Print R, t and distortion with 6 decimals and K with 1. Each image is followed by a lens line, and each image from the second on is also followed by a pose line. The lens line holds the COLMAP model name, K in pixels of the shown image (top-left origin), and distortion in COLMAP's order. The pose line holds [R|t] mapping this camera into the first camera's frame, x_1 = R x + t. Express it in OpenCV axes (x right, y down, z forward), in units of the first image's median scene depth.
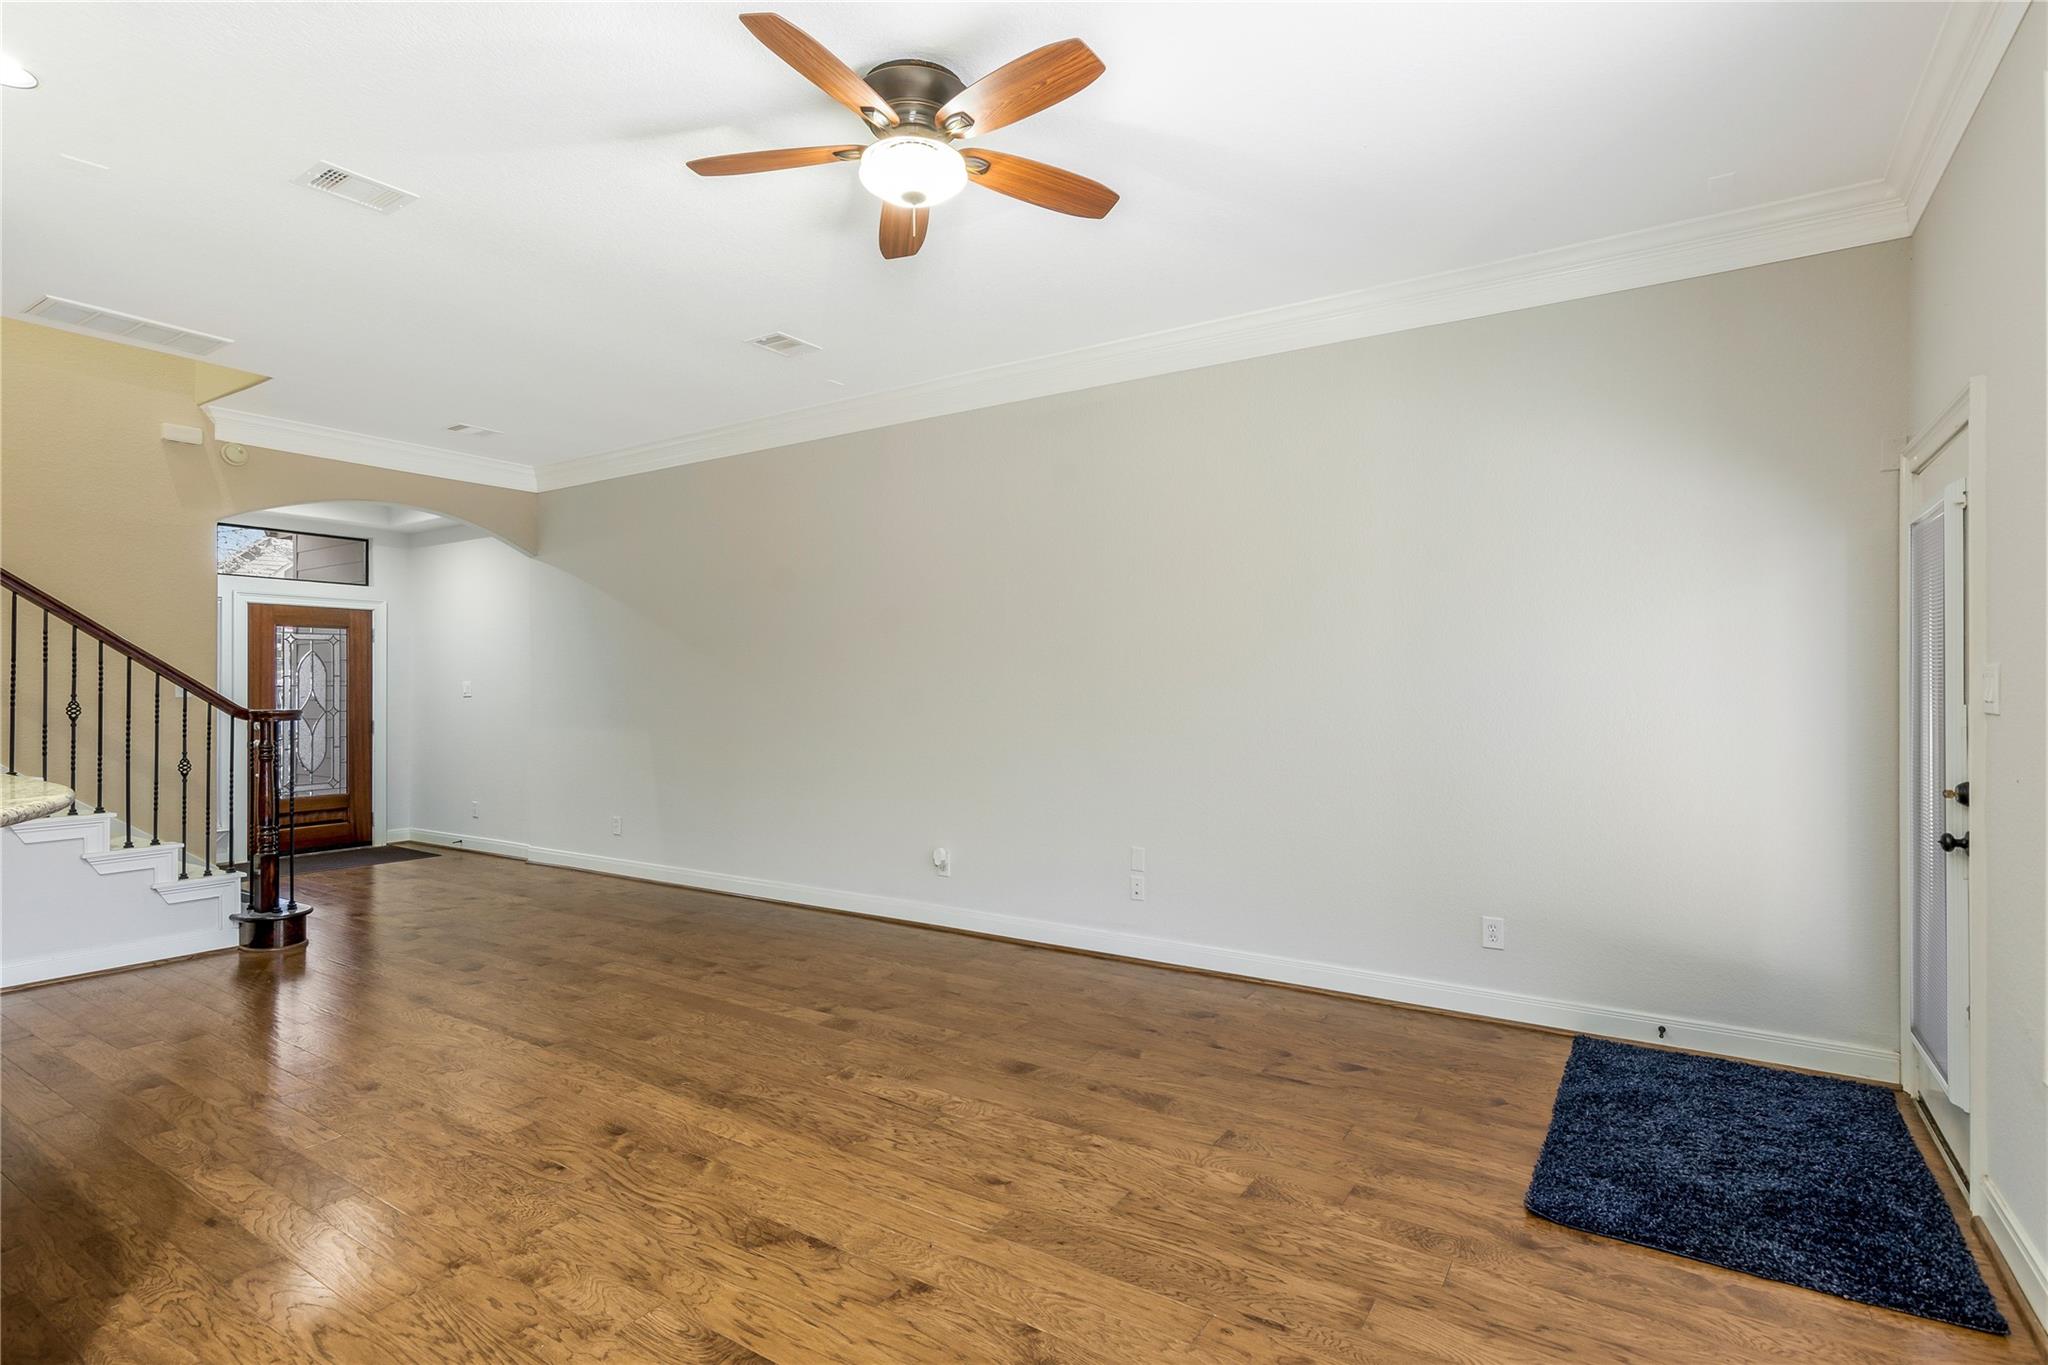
lens RADIAL K [[999.5, 0, 1036.4], [0, 999.5, 684.7], [0, 0, 1]] dist [-0.000330, 0.000107]
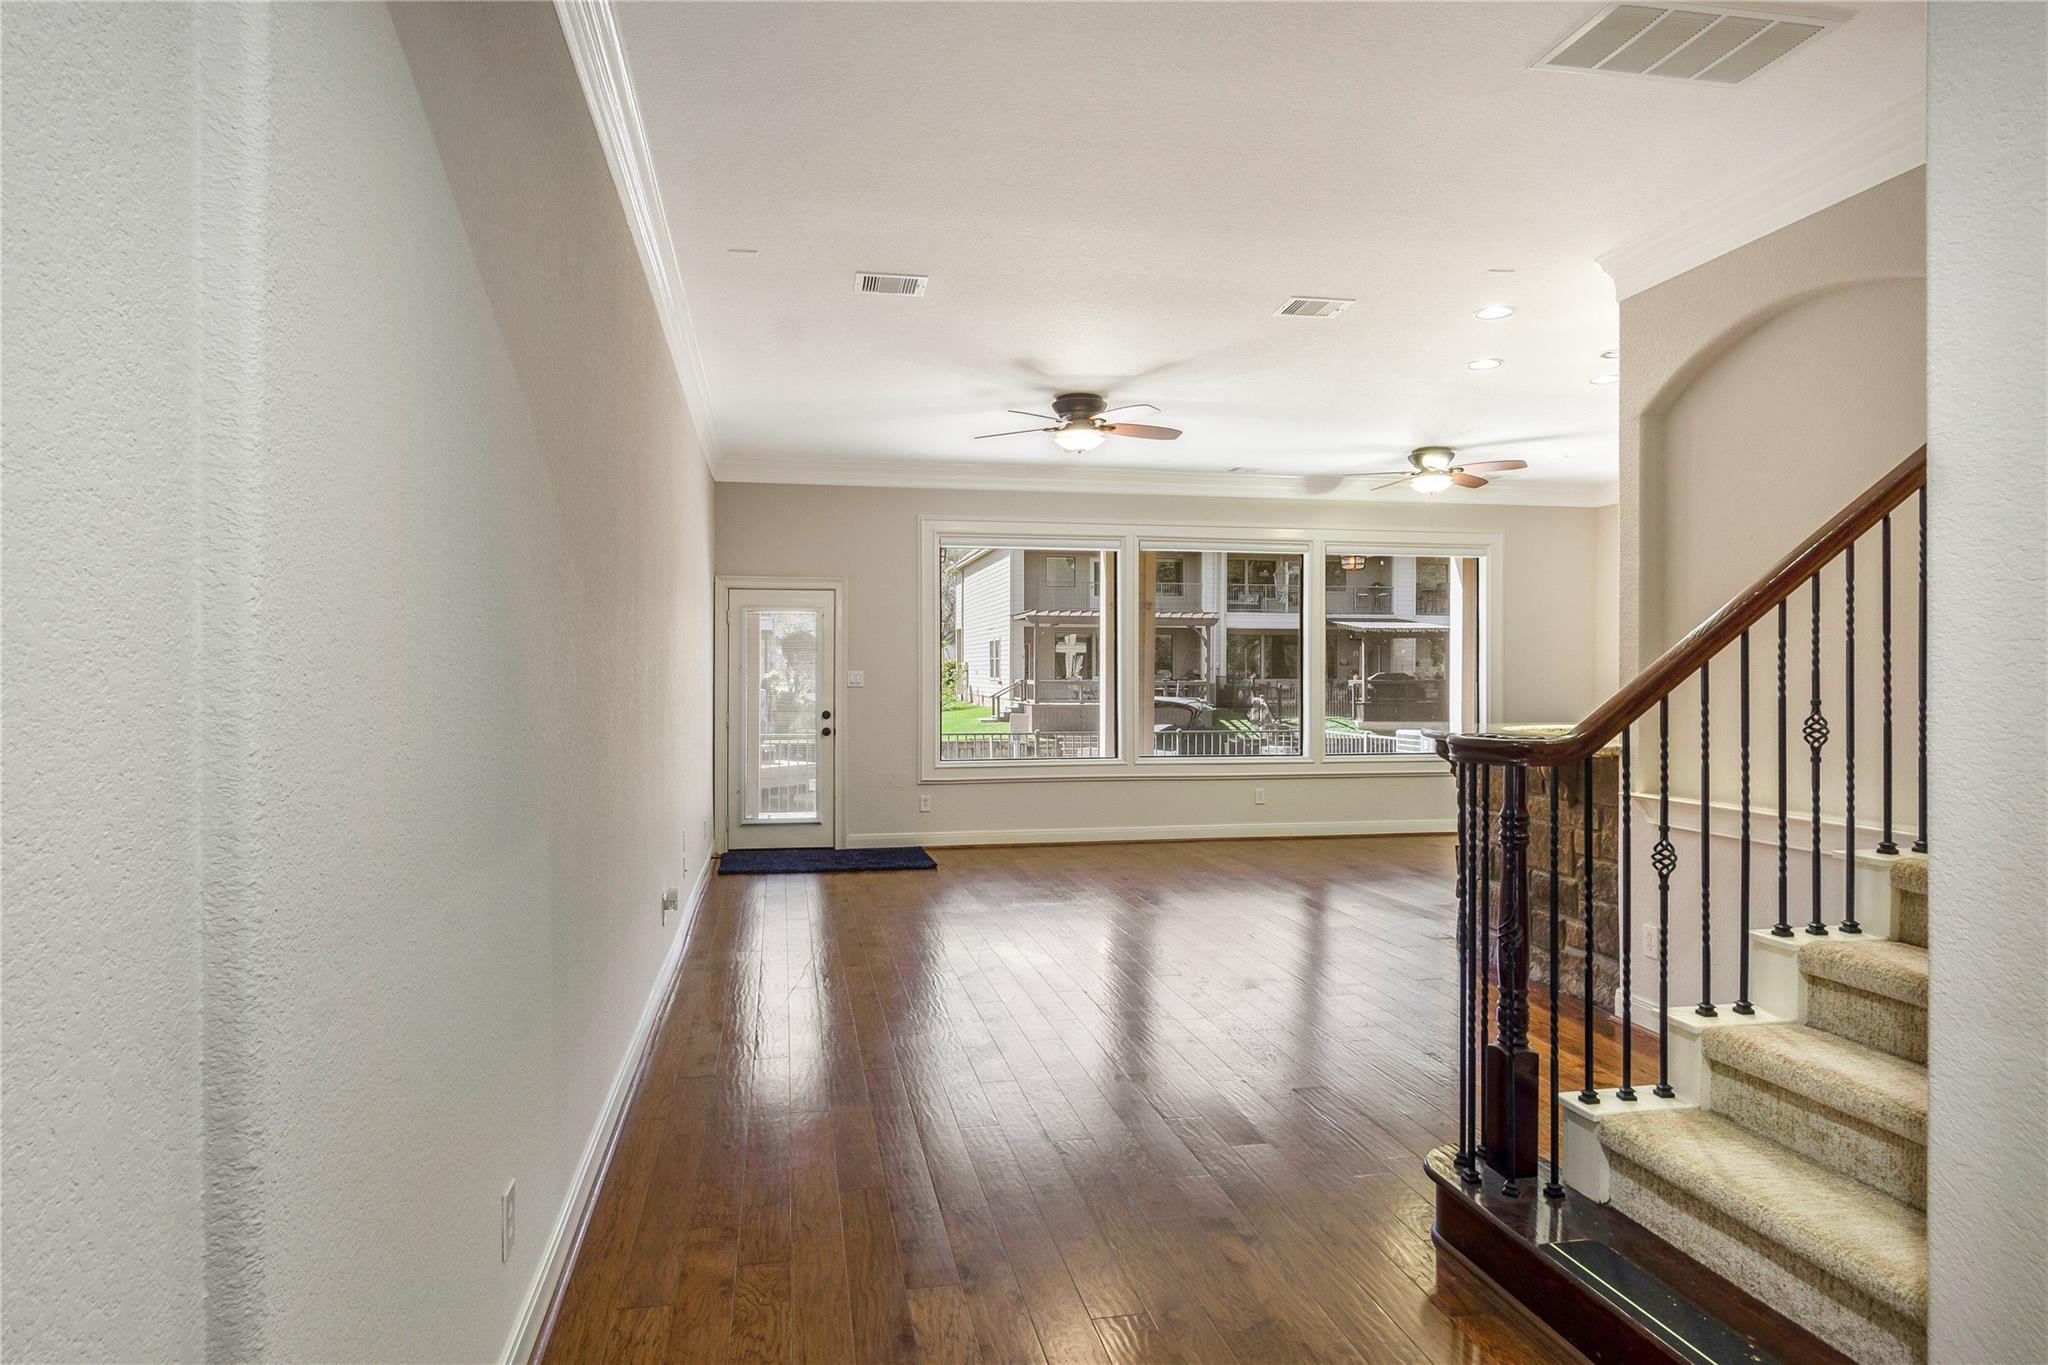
lens RADIAL K [[1178.5, 0, 1024.0], [0, 1178.5, 682.5], [0, 0, 1]] dist [-0.000854, -0.000067]
pose [[-0.695293, -0.004388, 0.718713, -1.548899], [-0.001941, 0.999989, 0.004227, 0.000290], [-0.718724, 0.001544, -0.695294, 2.383919]]
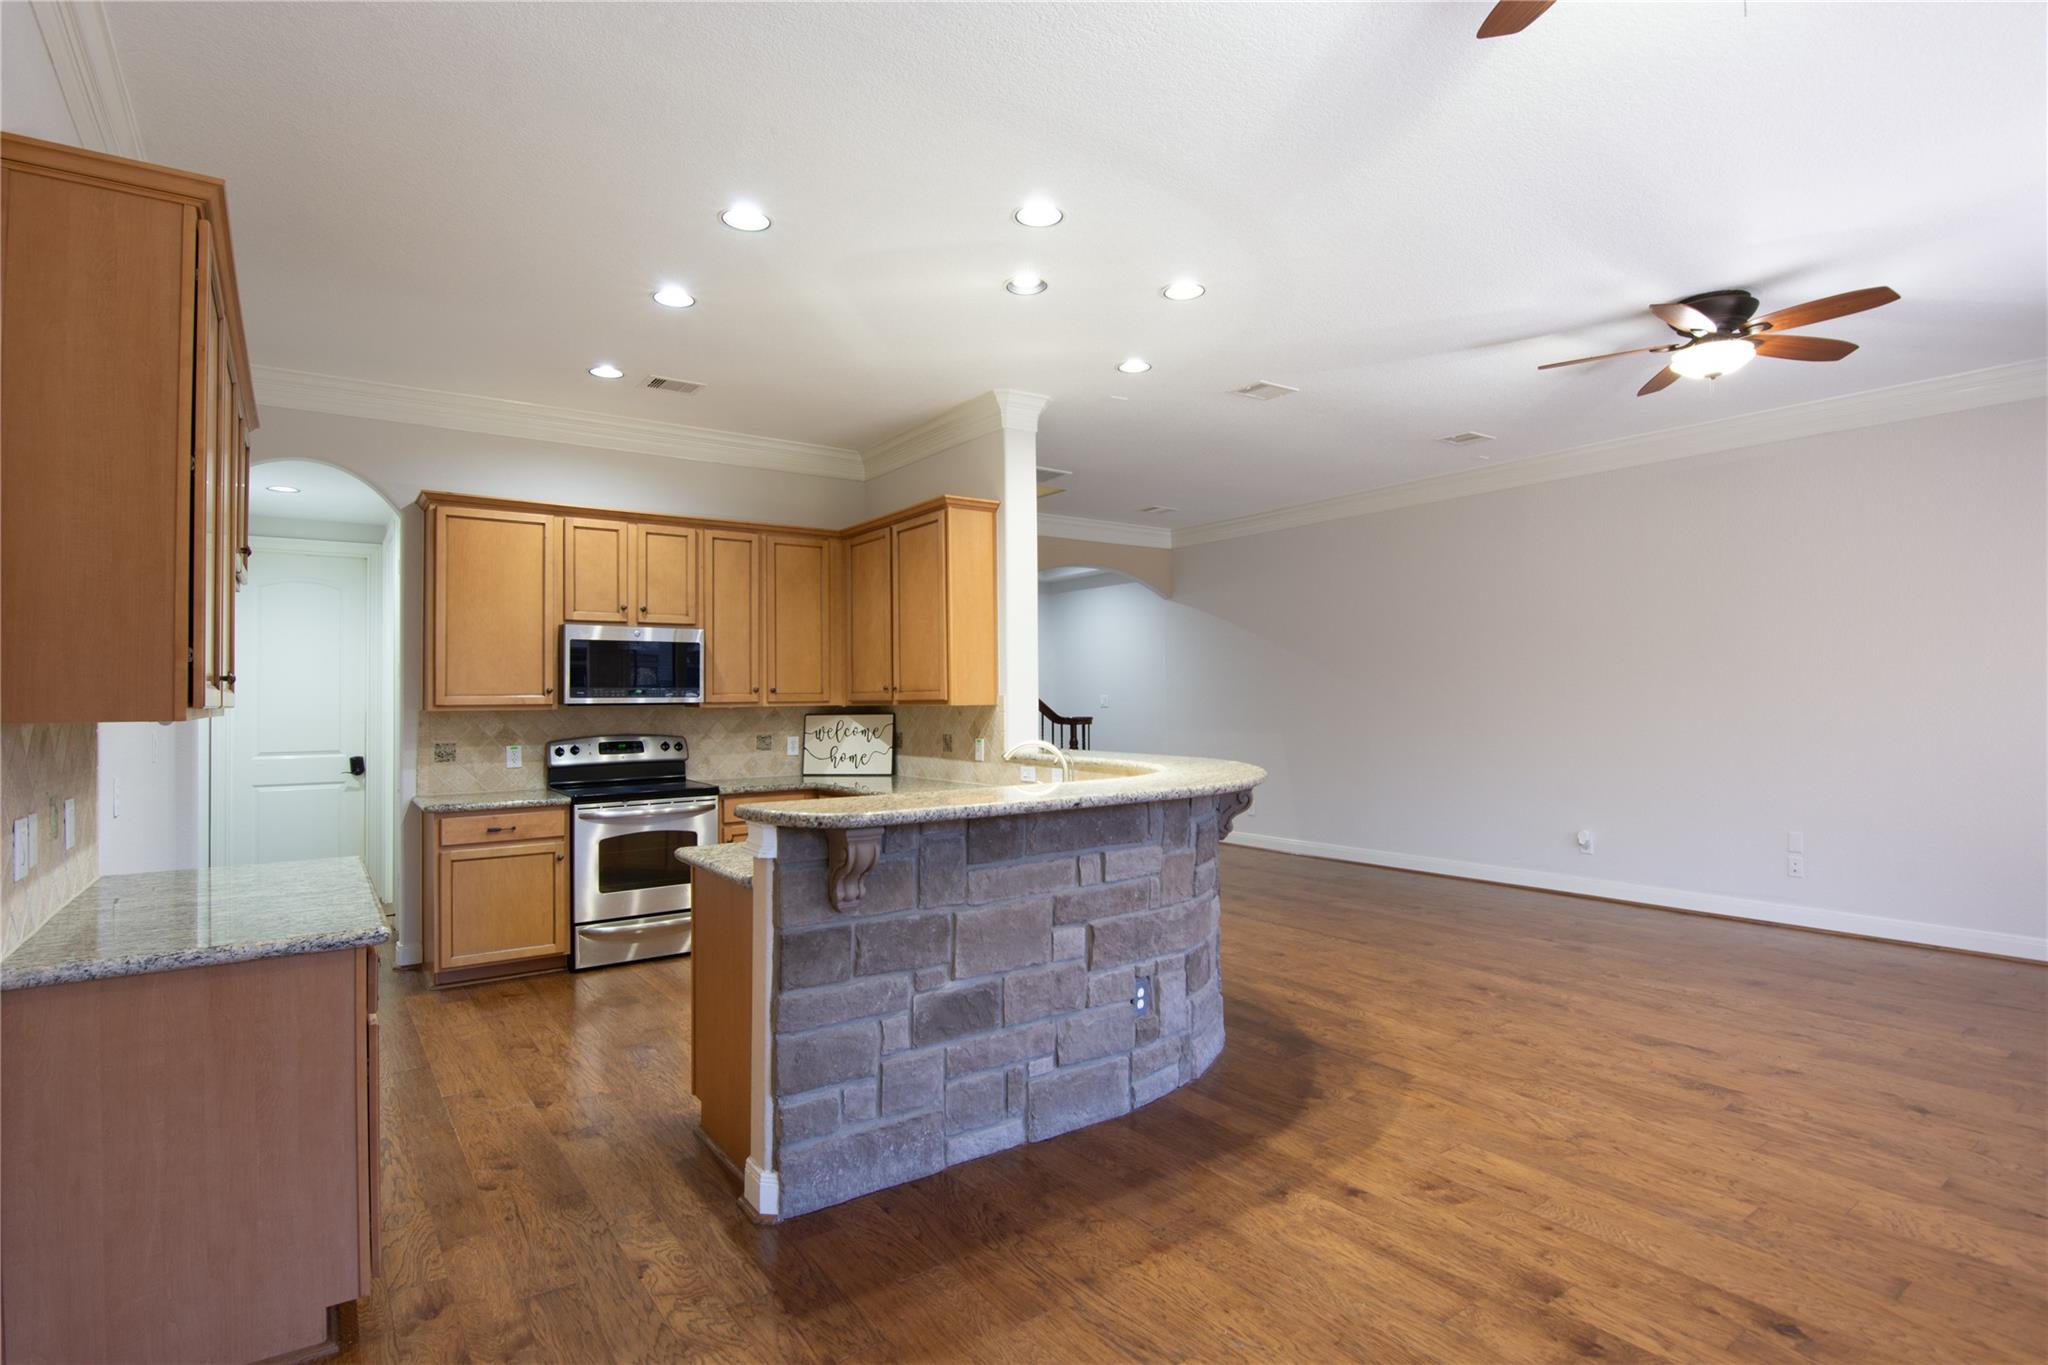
lens RADIAL K [[1016.3, 0, 1035.7], [0, 1016.3, 680.0], [0, 0, 1]] dist [-0.013019, -0.009823]
pose [[0.931206, -0.013562, -0.364240, -0.442539], [0.008963, 0.999857, -0.014316, -0.012099], [0.364382, 0.010067, 0.931195, -0.646470]]
